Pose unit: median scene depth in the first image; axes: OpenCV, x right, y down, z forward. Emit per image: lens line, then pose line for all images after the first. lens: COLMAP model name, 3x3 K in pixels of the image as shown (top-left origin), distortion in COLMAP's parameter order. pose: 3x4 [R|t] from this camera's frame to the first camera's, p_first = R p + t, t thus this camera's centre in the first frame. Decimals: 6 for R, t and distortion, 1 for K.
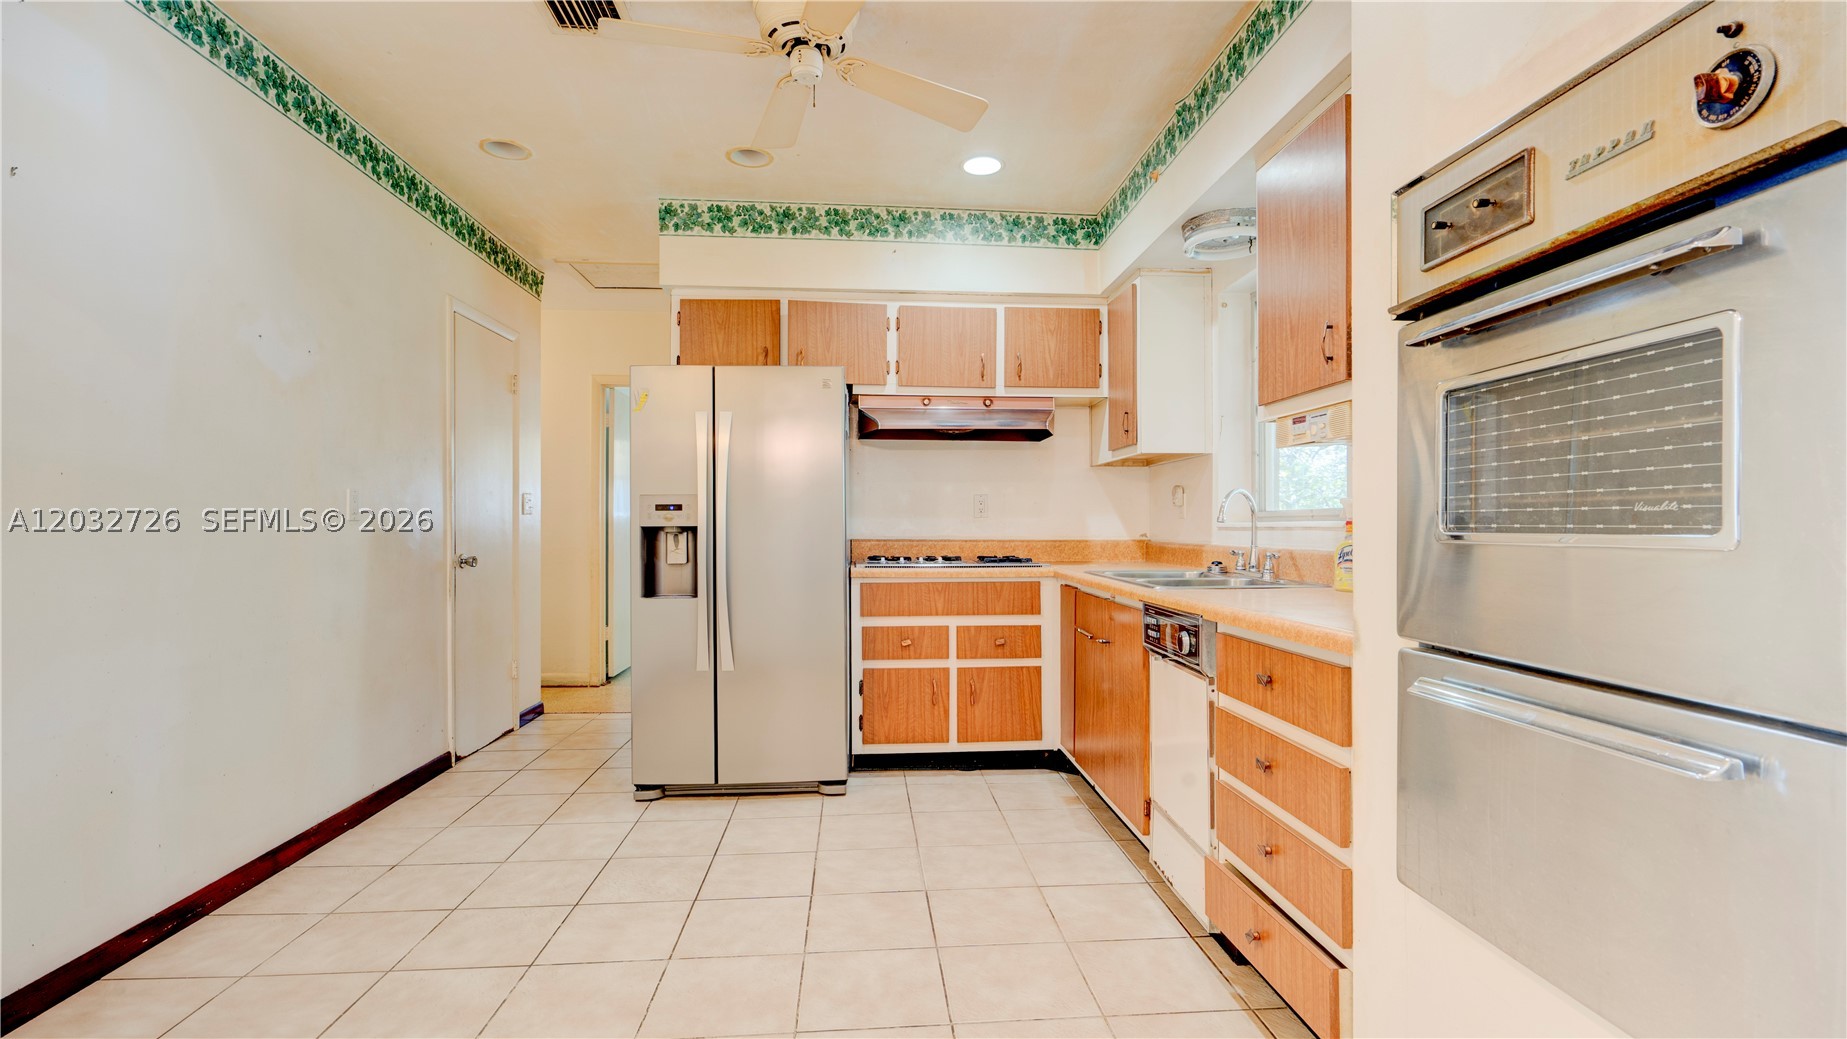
lens RADIAL K [[866.1, 0, 935.2], [0, 866.1, 521.9], [0, 0, 1]] dist [-0.002372, 0.000120]
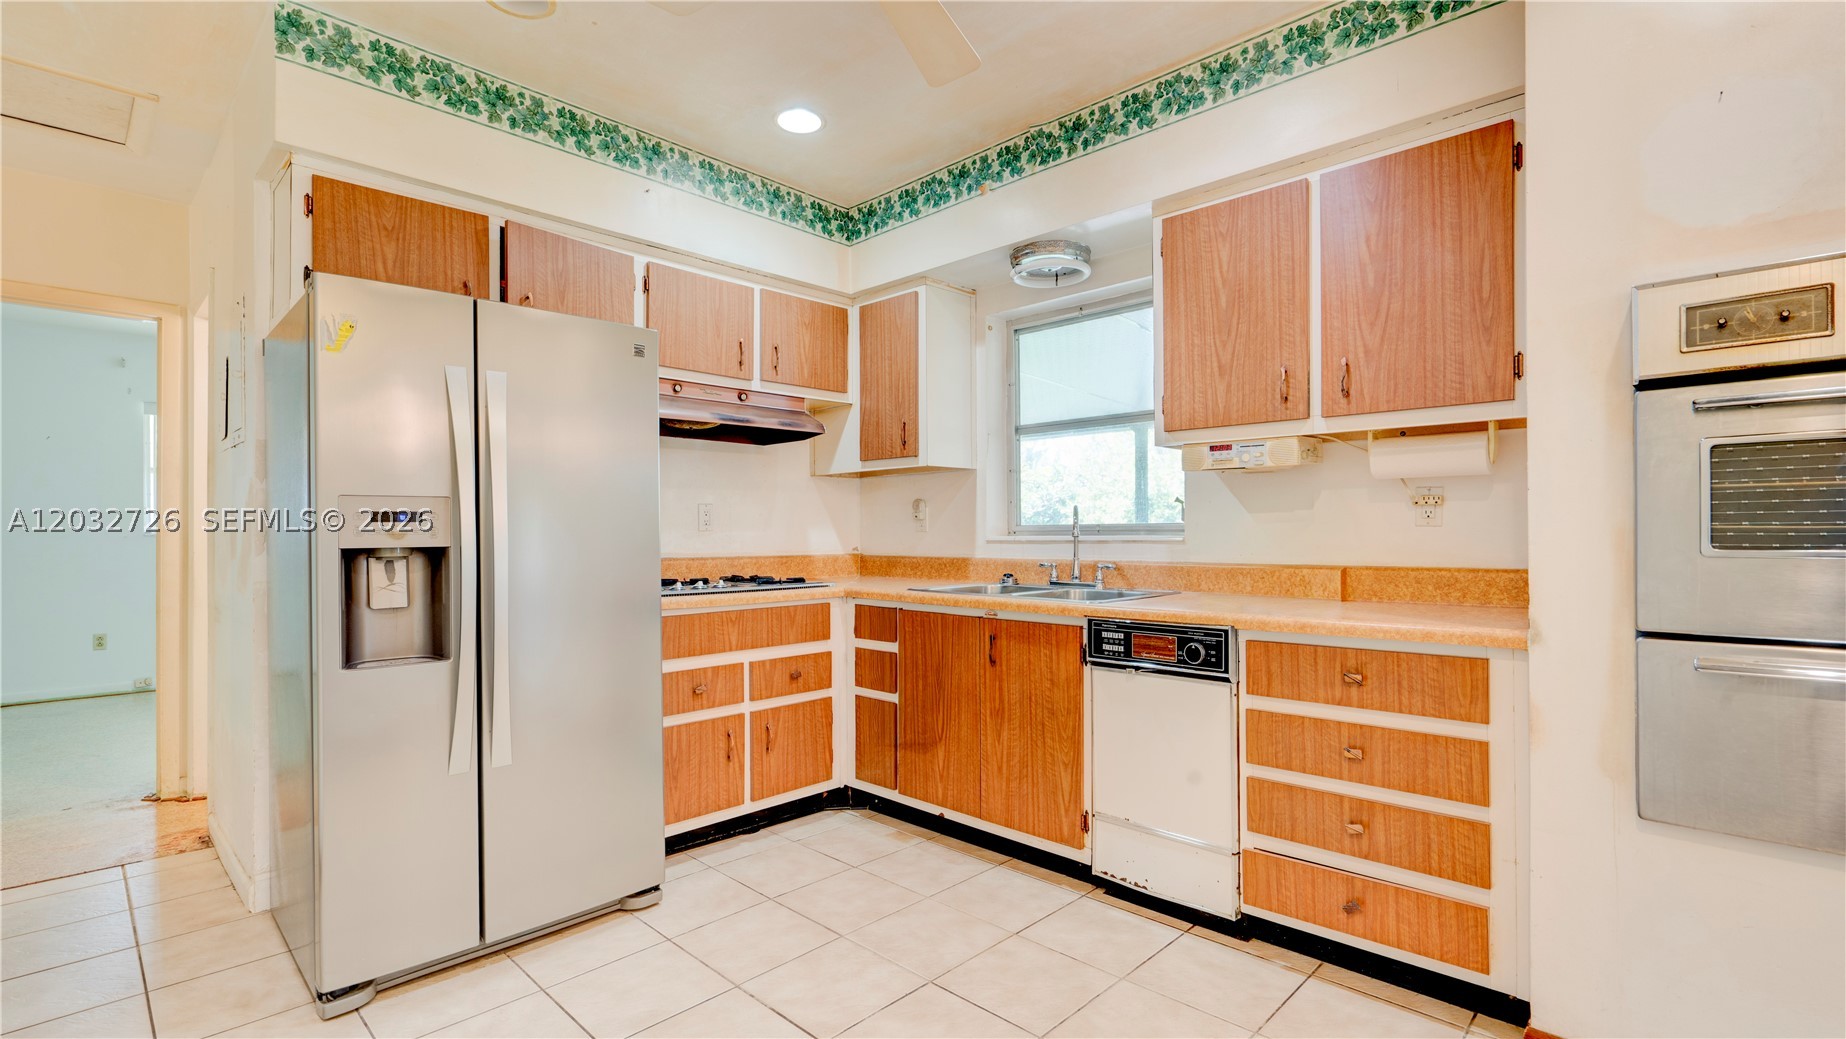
lens RADIAL K [[844.9, 0, 965.2], [0, 844.9, 528.6], [0, 0, 1]] dist [0.000909, 0.000667]
pose [[0.738771, 0.000339, 0.673956, -0.367964], [0.001112, 0.999998, -0.001722, -0.006222], [-0.673955, 0.002022, 0.738769, 0.257911]]
